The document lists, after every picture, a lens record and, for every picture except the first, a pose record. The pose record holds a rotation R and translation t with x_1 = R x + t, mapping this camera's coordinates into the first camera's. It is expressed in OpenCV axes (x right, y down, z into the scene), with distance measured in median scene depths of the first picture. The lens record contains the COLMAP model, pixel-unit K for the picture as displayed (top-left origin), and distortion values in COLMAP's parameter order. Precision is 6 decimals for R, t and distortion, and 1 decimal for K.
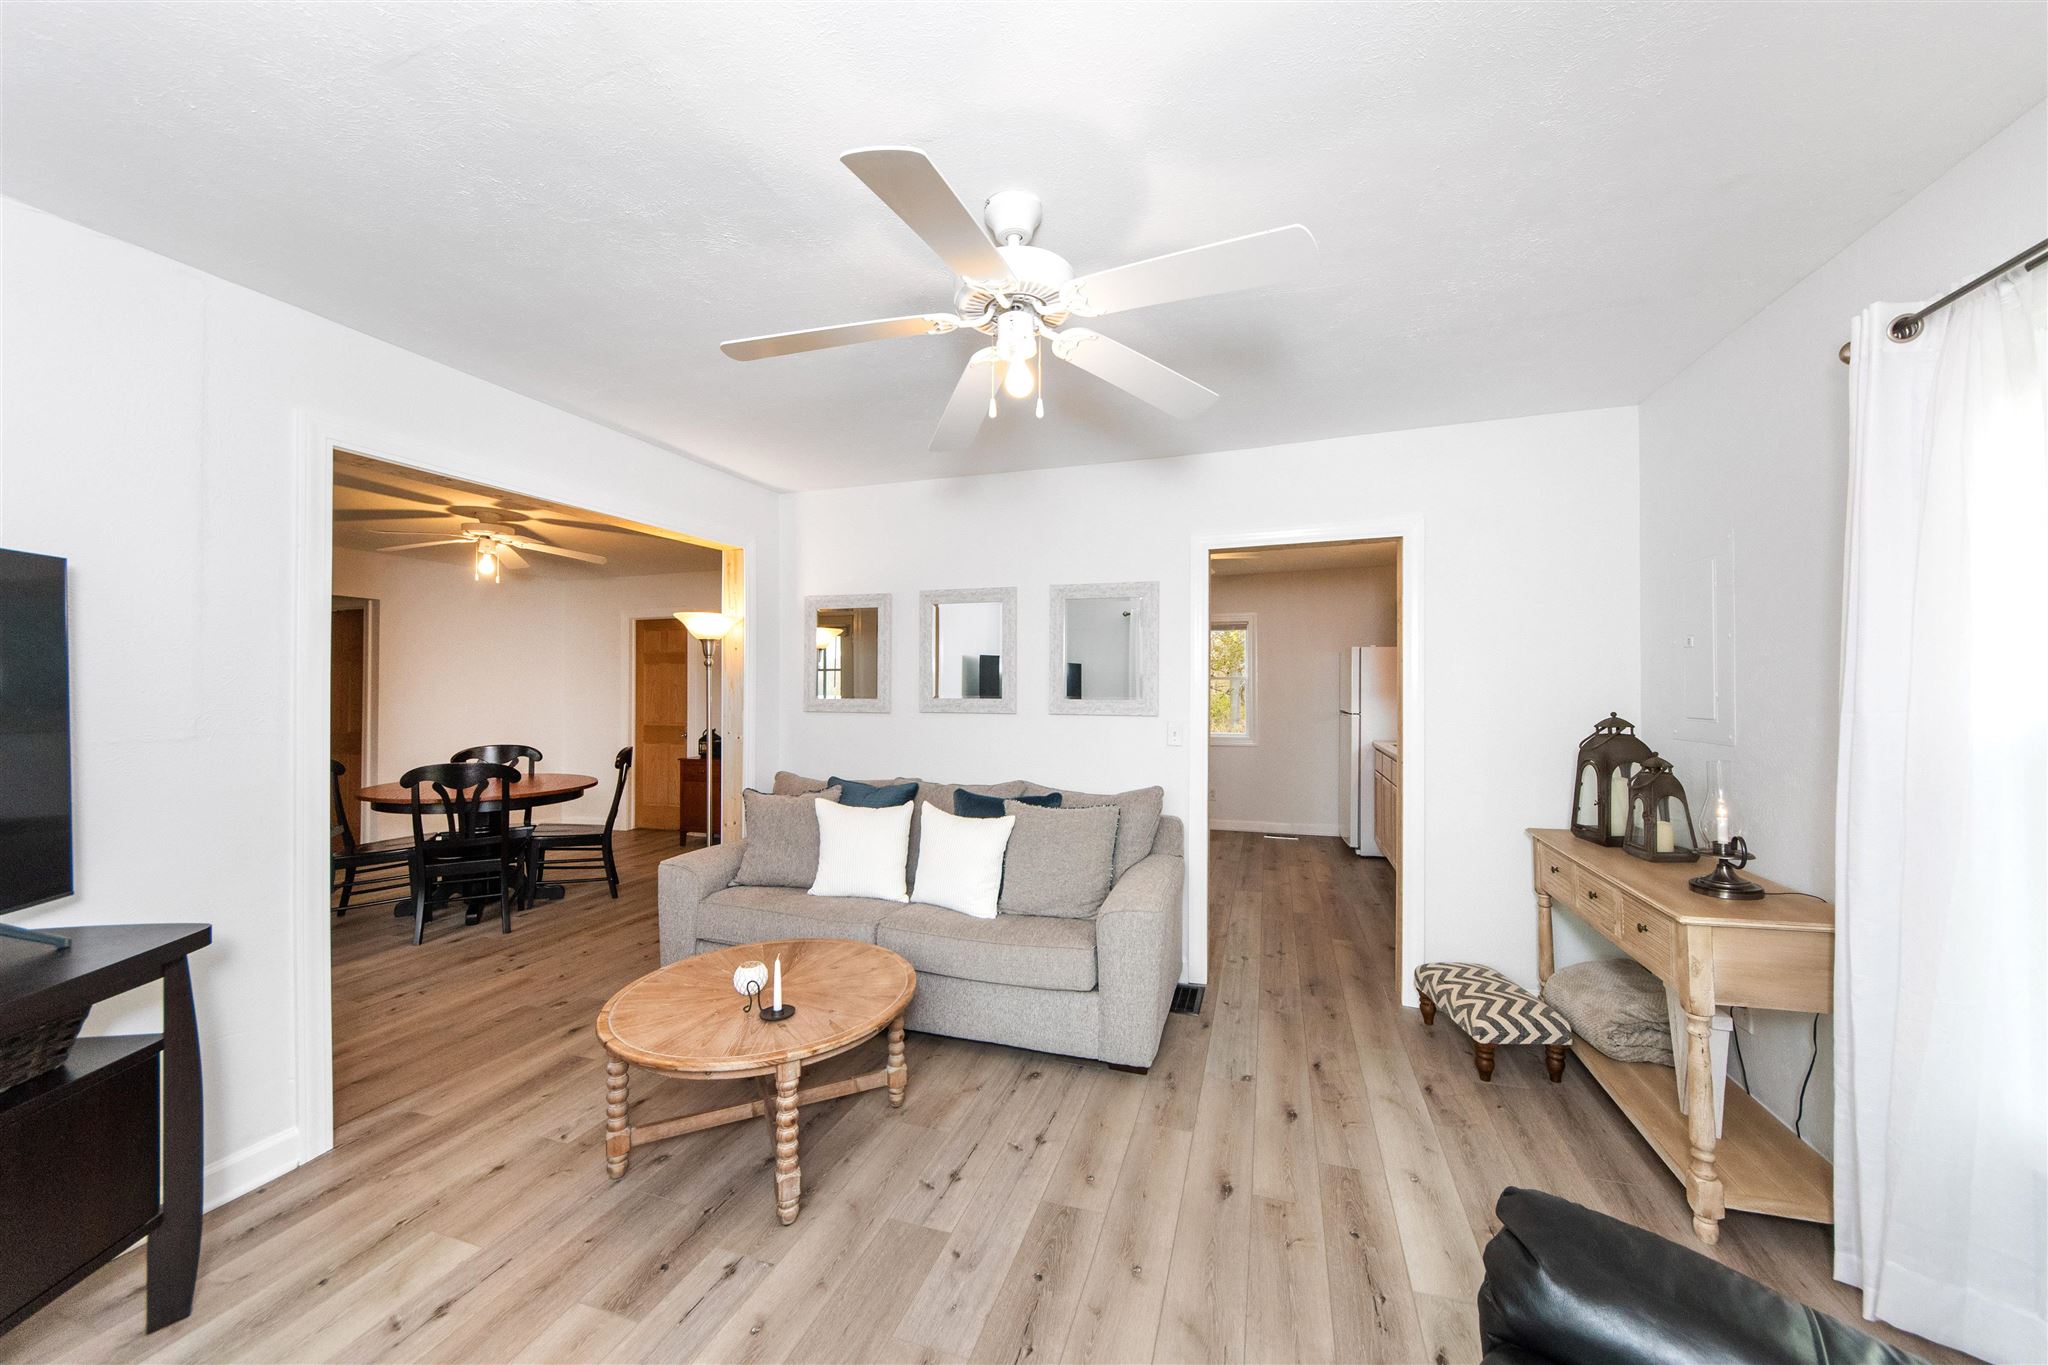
lens RADIAL K [[743.6, 0, 1030.8], [0, 743.6, 681.6], [0, 0, 1]] dist [0.011471, -0.007630]
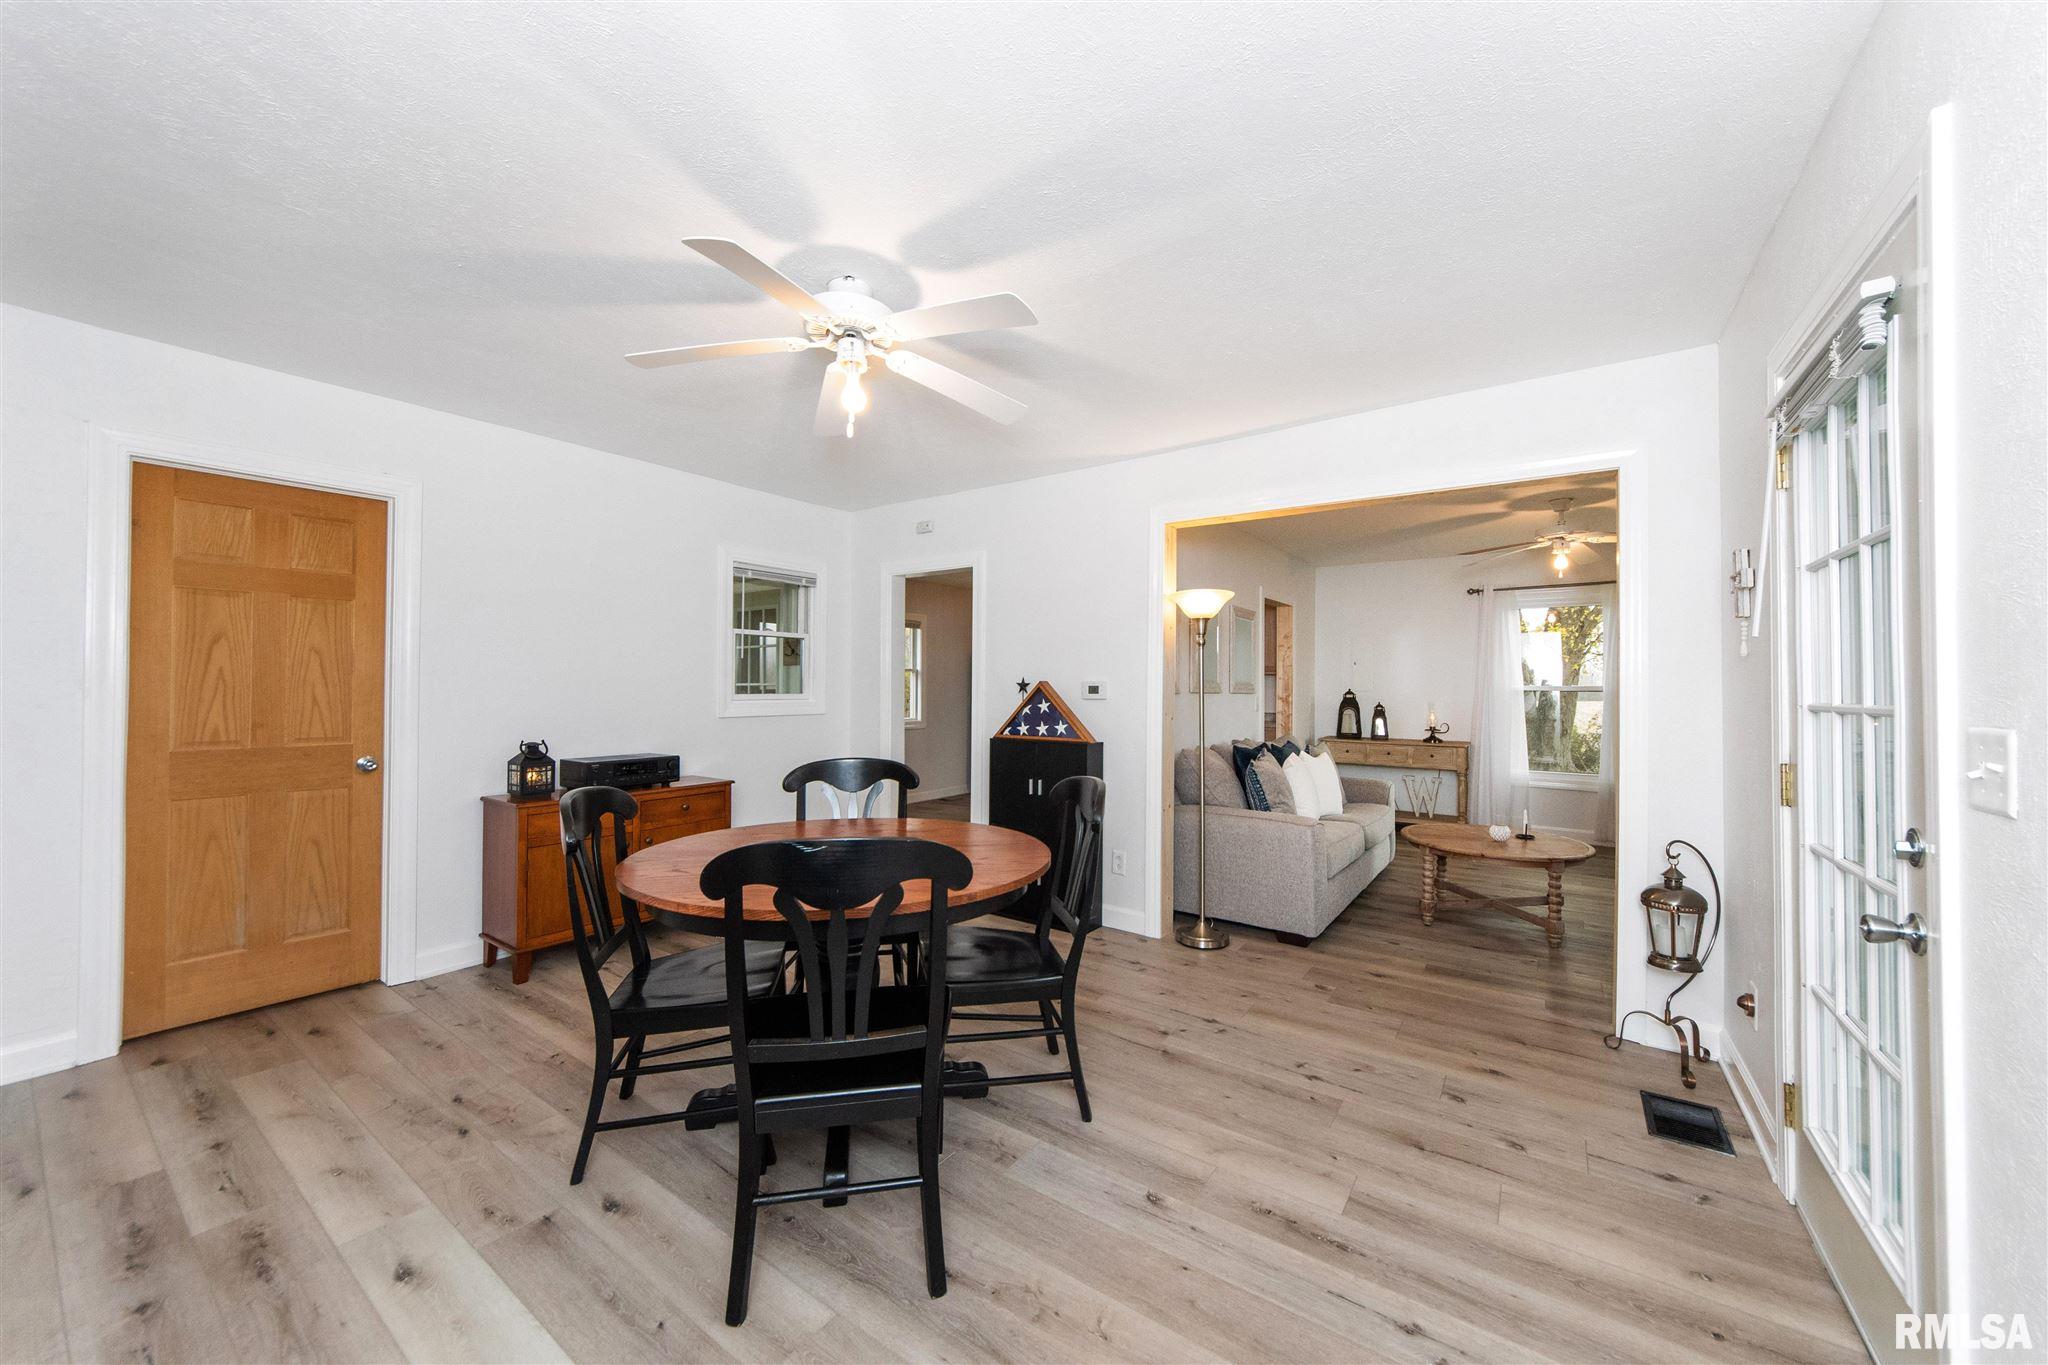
lens RADIAL K [[737.4, 0, 1032.4], [0, 737.4, 679.6], [0, 0, 1]] dist [-0.001820, -0.000209]
pose [[0.286174, 0.018522, 0.957999, -1.999666], [-0.019107, 0.999725, -0.013621, 0.070293], [-0.957987, -0.014407, 0.286449, 1.324979]]
